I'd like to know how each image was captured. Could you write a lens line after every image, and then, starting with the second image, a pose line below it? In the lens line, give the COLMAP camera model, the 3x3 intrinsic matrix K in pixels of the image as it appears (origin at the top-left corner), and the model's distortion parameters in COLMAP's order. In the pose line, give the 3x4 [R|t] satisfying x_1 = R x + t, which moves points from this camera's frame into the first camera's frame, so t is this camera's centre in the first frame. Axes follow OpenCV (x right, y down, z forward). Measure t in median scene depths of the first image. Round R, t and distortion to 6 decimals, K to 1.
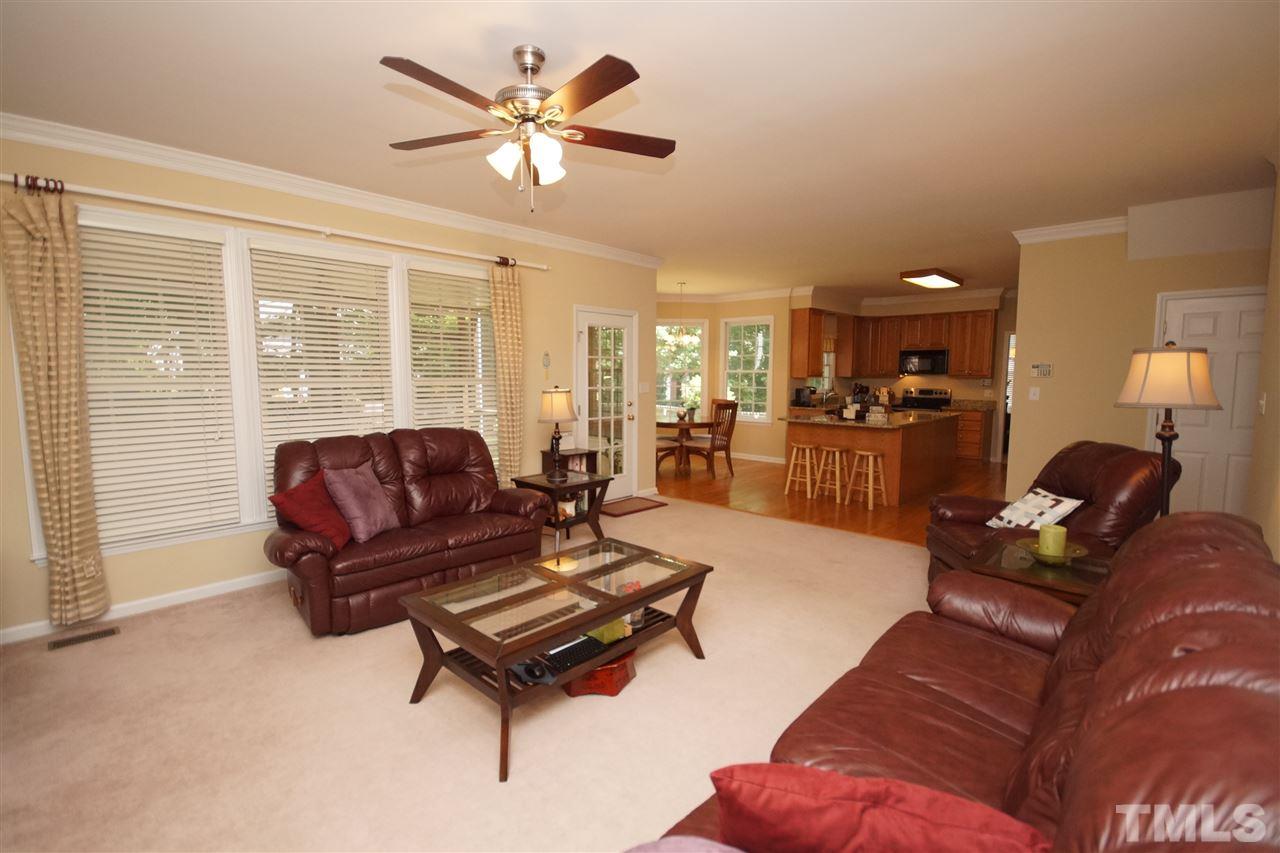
lens RADIAL K [[566.3, 0, 641.2], [0, 566.3, 418.7], [0, 0, 1]] dist [-0.004724, 0.000426]
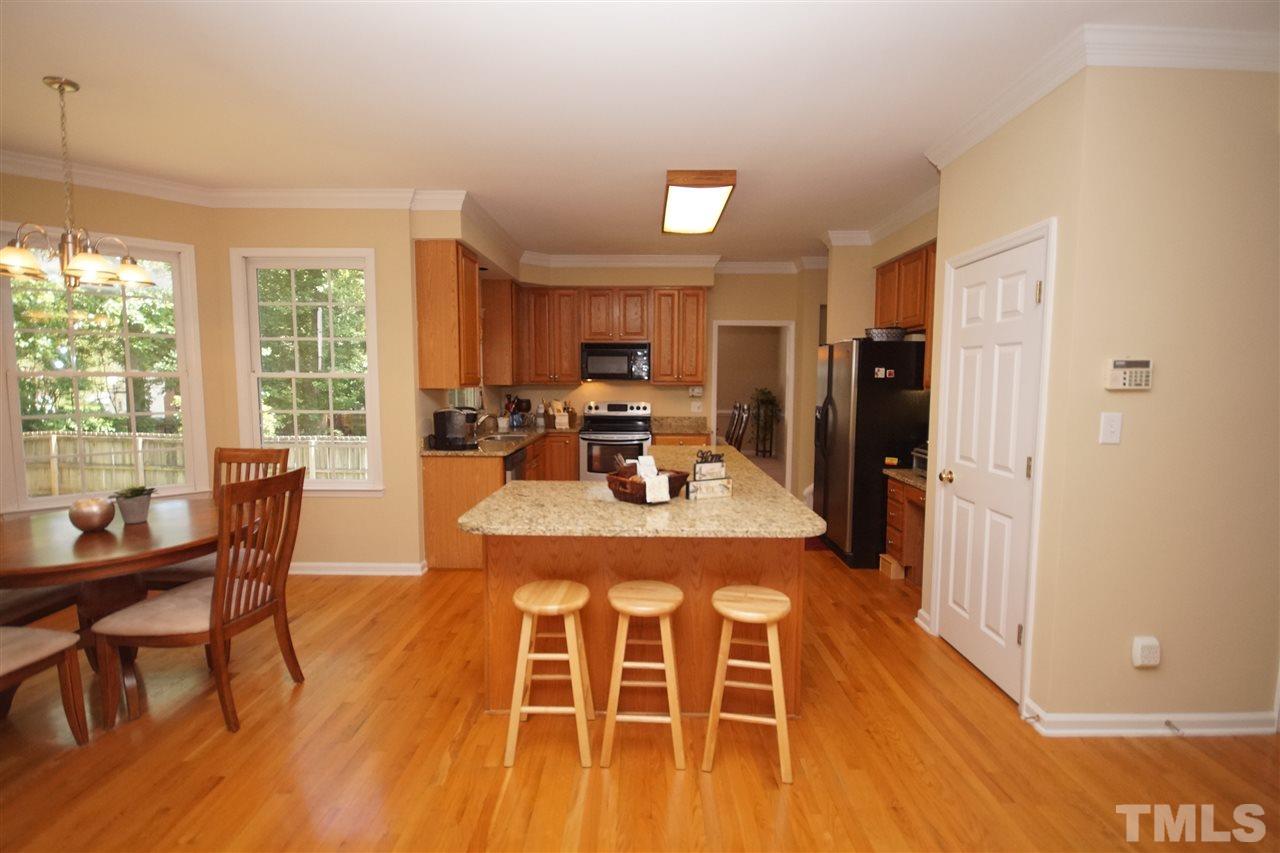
lens RADIAL K [[566.3, 0, 635.3], [0, 566.3, 428.5], [0, 0, 1]] dist [-0.004724, 0.000426]
pose [[0.740932, -0.061809, 0.668730, 0.078170], [0.055669, 0.997981, 0.030561, -0.042888], [-0.669269, 0.014584, 0.742877, 0.516700]]
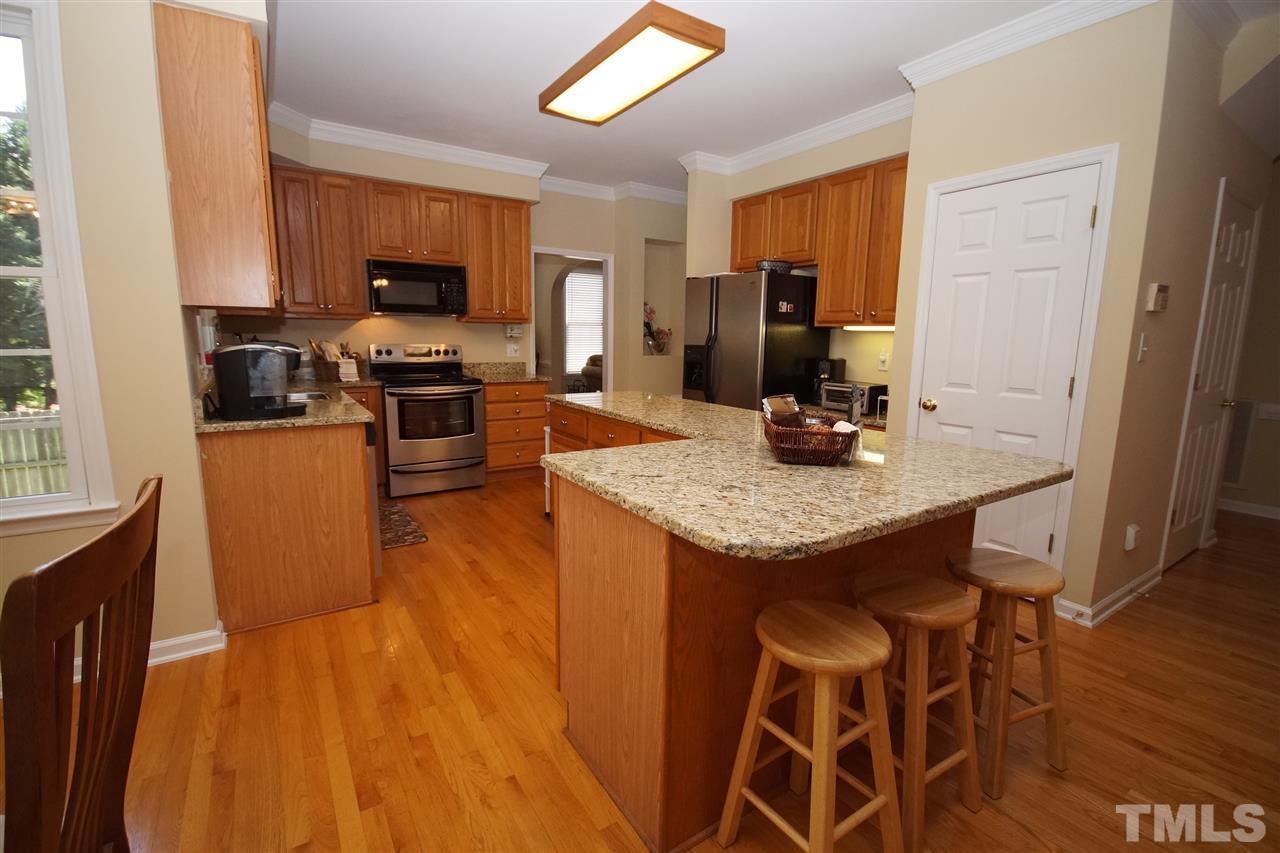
lens RADIAL K [[566.3, 0, 635.8], [0, 566.3, 424.0], [0, 0, 1]] dist [-0.004724, 0.000426]
pose [[0.242841, -0.151214, 0.958208, 0.067497], [0.067015, 0.988031, 0.138937, -0.041662], [-0.967748, 0.030474, 0.250068, 0.723610]]
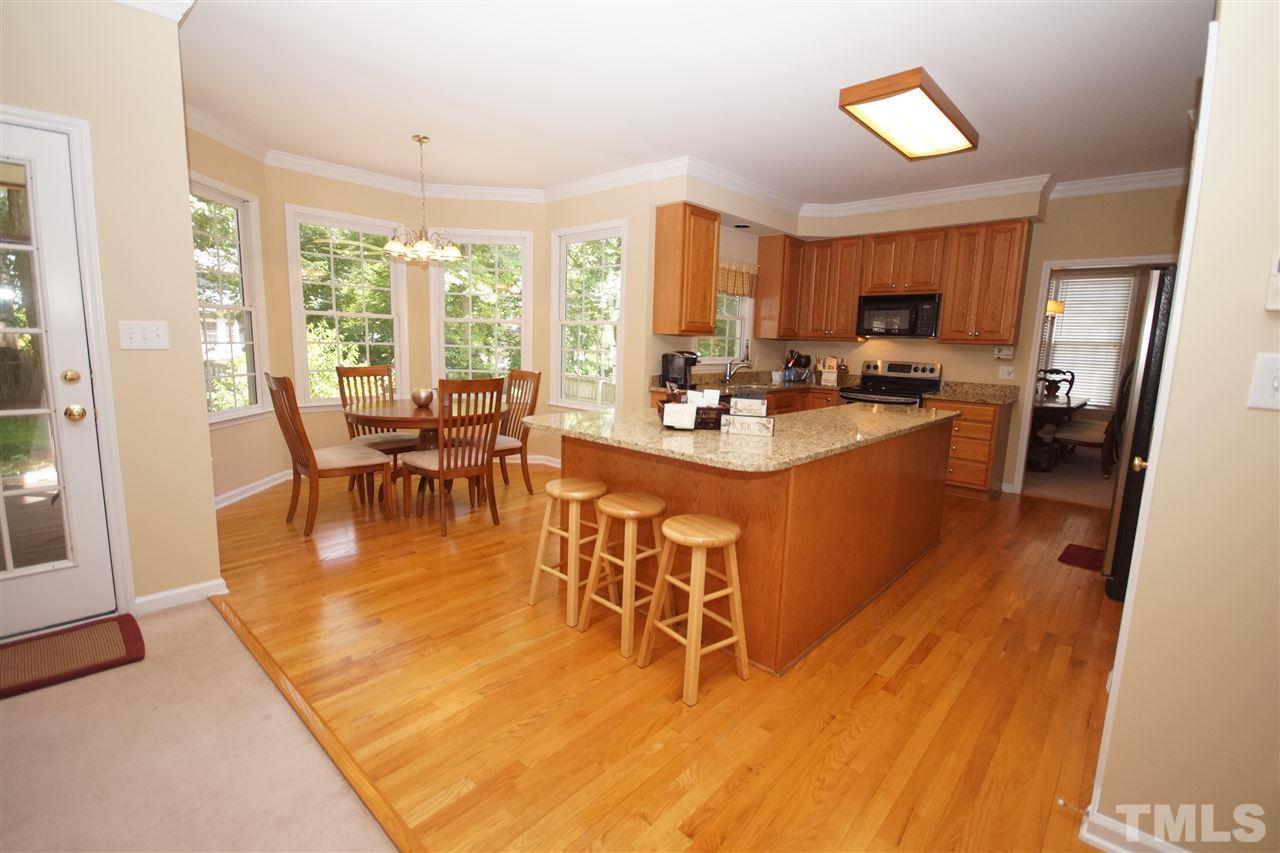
lens RADIAL K [[566.3, 0, 640.5], [0, 566.3, 422.0], [0, 0, 1]] dist [-0.004724, 0.000426]
pose [[0.999649, 0.024868, 0.009180, 0.238678], [-0.025367, 0.997937, 0.058972, -0.018803], [-0.007694, -0.059184, 0.998217, 0.425921]]
